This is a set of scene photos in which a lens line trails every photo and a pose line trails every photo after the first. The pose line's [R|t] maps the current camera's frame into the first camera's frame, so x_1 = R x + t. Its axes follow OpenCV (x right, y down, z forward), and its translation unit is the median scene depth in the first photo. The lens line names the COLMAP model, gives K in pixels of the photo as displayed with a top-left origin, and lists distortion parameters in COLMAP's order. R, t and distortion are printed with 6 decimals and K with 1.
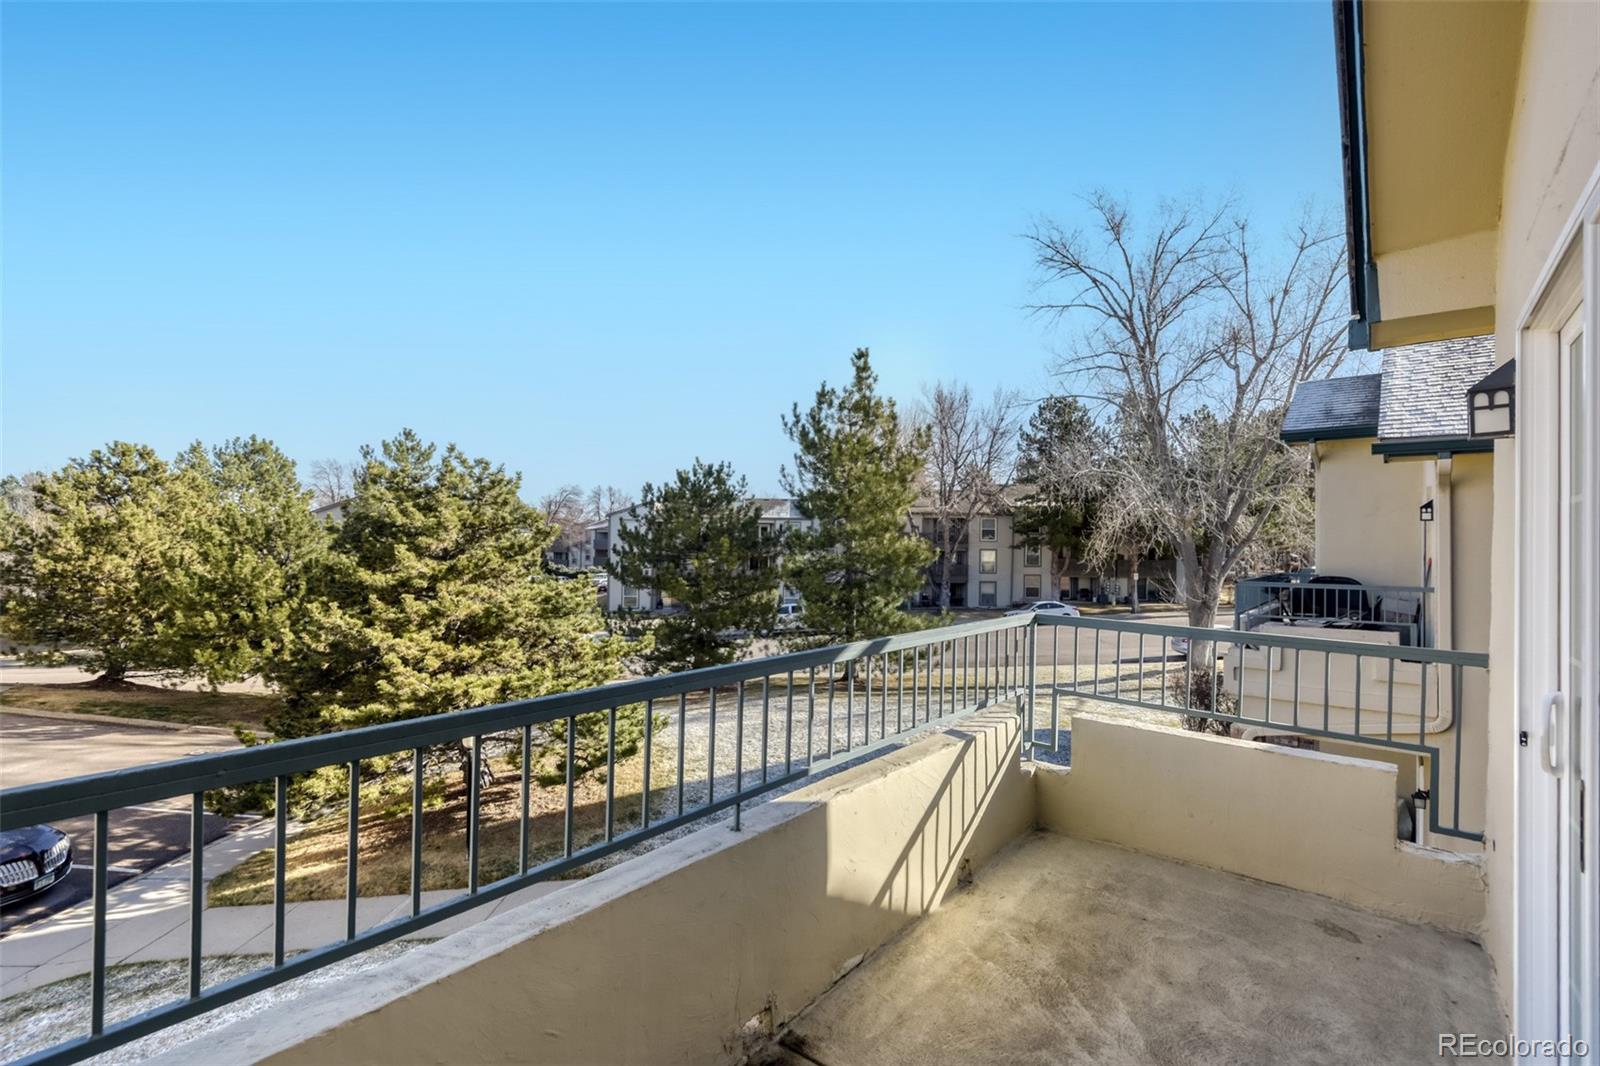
lens RADIAL K [[739.0, 0, 805.5], [0, 739.0, 534.6], [0, 0, 1]] dist [0.020365, -0.016069]
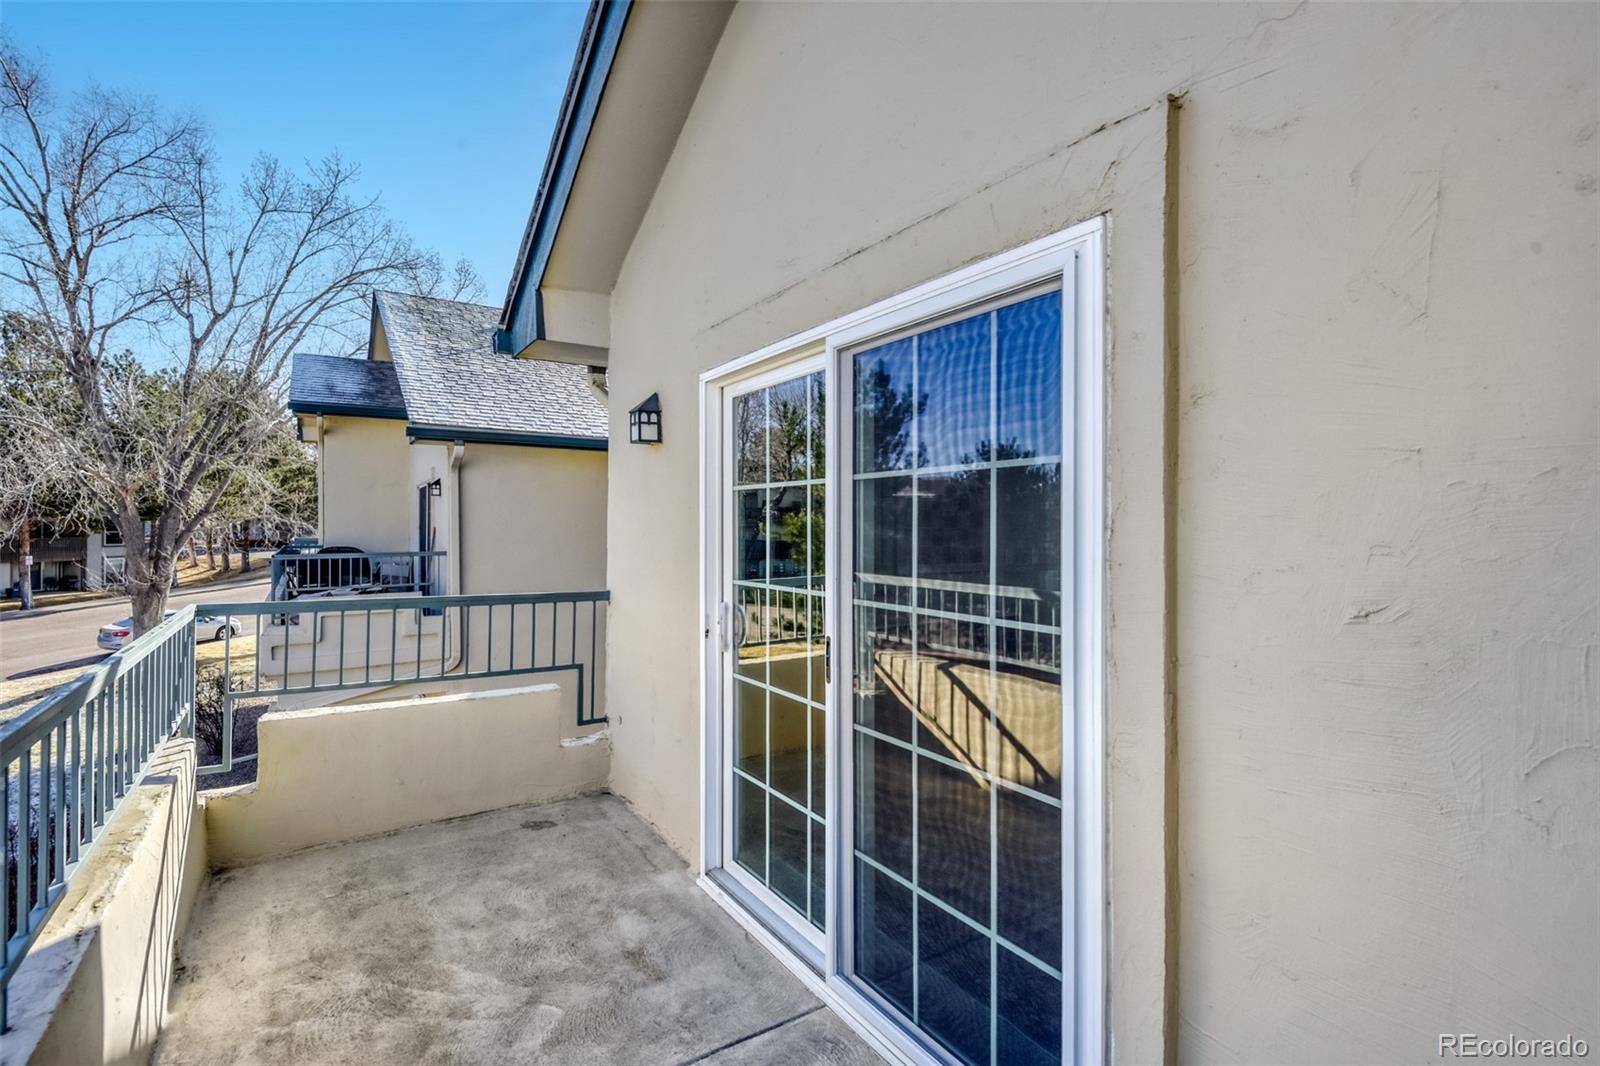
lens RADIAL K [[739.0, 0, 807.4], [0, 739.0, 521.3], [0, 0, 1]] dist [0.020365, -0.016069]
pose [[0.304378, -0.012996, 0.952463, -0.085946], [-0.006442, 0.999856, 0.015702, 0.000174], [-0.952530, -0.010915, 0.304251, 0.051159]]
